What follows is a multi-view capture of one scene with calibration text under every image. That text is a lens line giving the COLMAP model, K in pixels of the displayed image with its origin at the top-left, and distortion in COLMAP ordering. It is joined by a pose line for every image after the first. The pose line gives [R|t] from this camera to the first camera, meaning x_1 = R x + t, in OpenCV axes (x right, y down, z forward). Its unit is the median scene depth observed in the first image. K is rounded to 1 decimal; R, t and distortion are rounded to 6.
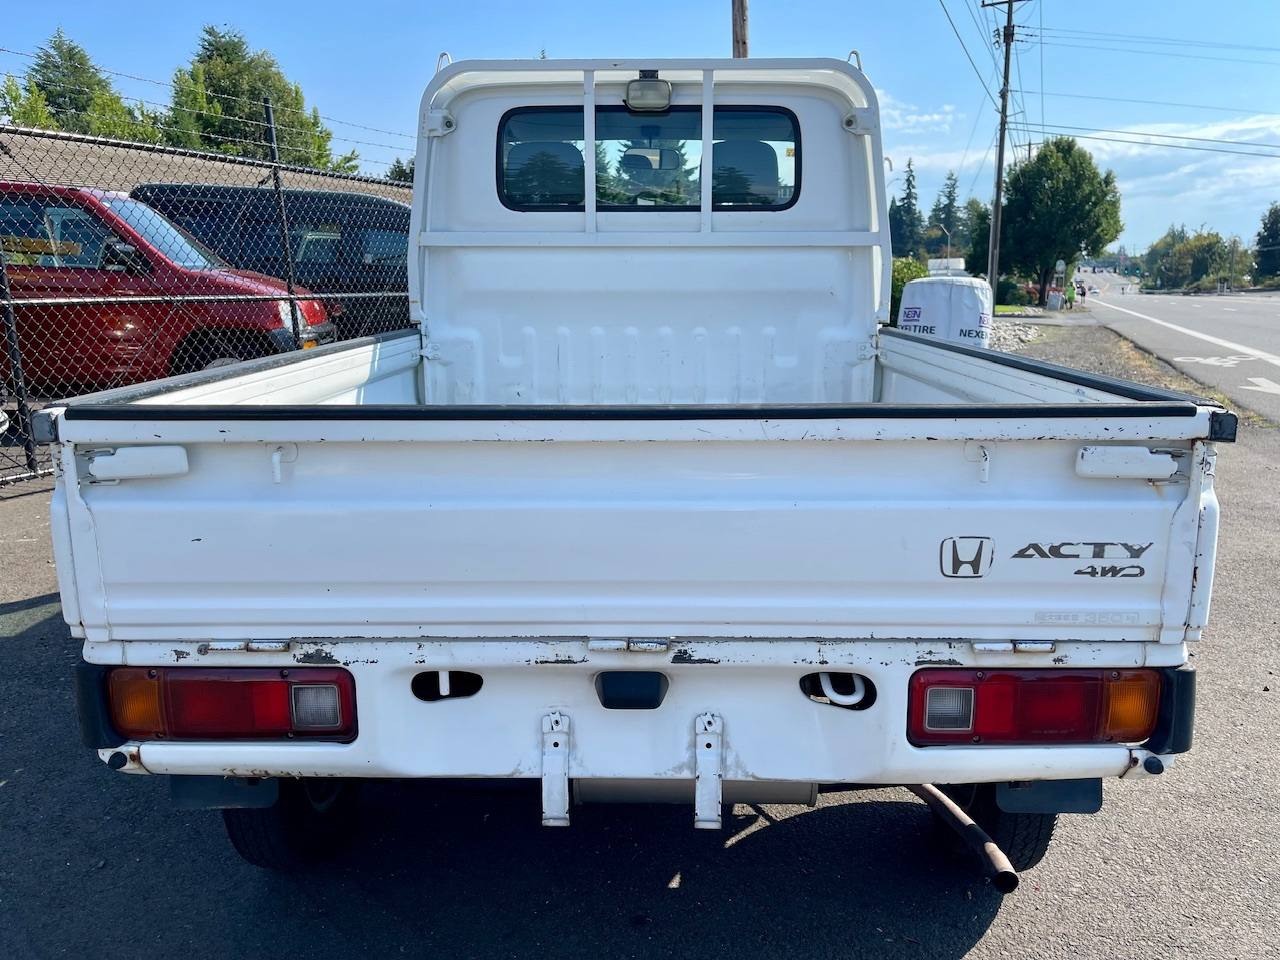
lens RADIAL K [[981.1, 0, 638.8], [0, 981.1, 472.9], [0, 0, 1]] dist [0.082195, -0.124731]
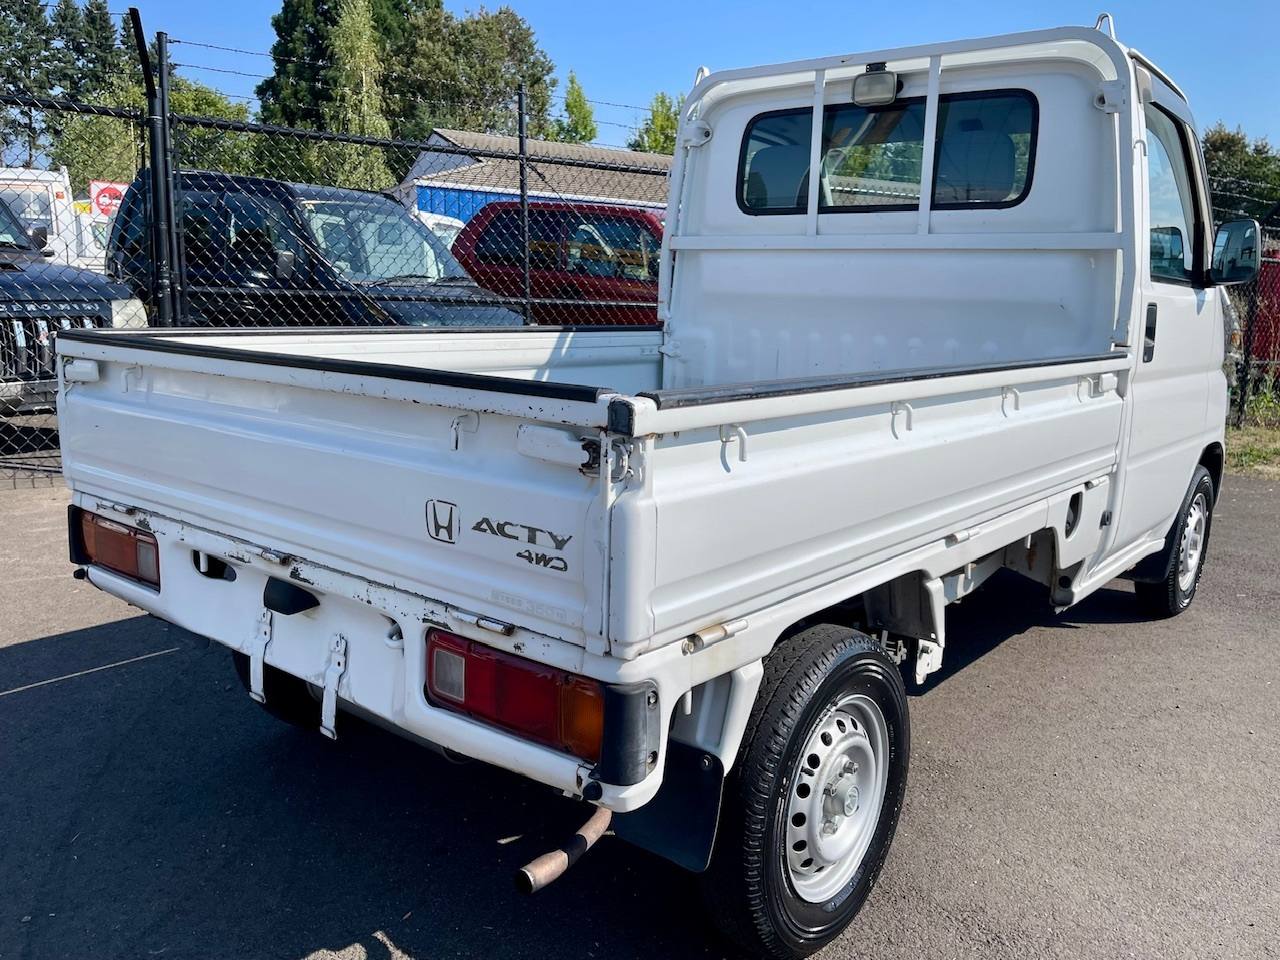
lens RADIAL K [[1044.5, 0, 659.5], [0, 1044.5, 471.7], [0, 0, 1]] dist [0.043883, -0.001922]
pose [[0.790447, 0.131628, -0.598221, 1.052692], [-0.154168, 0.987950, 0.013675, -0.013974], [0.592812, 0.081417, 0.801215, 0.238192]]
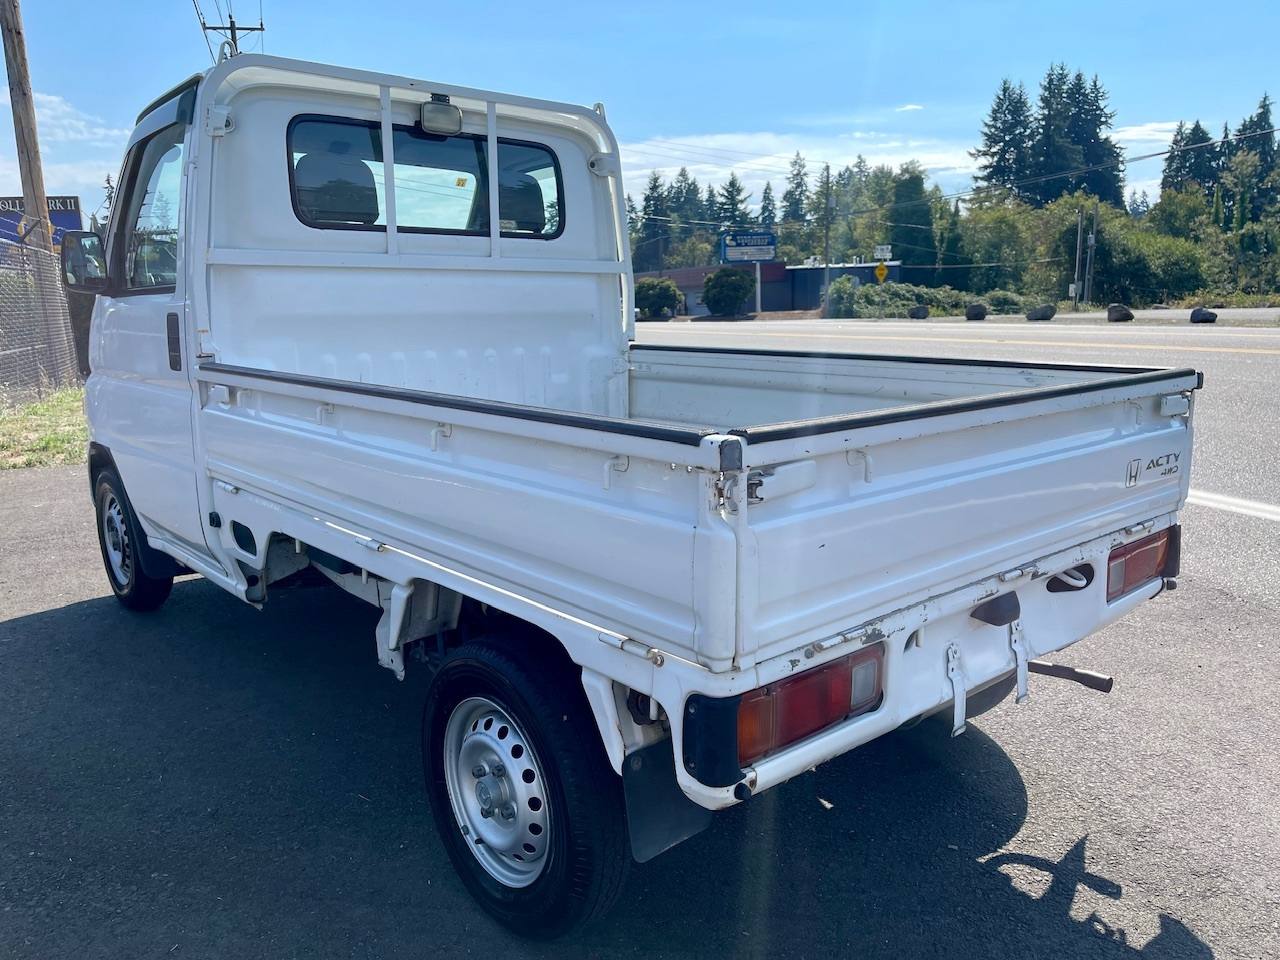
lens RADIAL K [[999.7, 0, 640.2], [0, 999.7, 474.9], [0, 0, 1]] dist [0.056966, -0.097860]
pose [[0.731306, -0.121569, 0.671127, -1.208382], [0.138865, 0.989915, 0.027999, -0.060518], [-0.667763, 0.072720, 0.740813, 0.307341]]
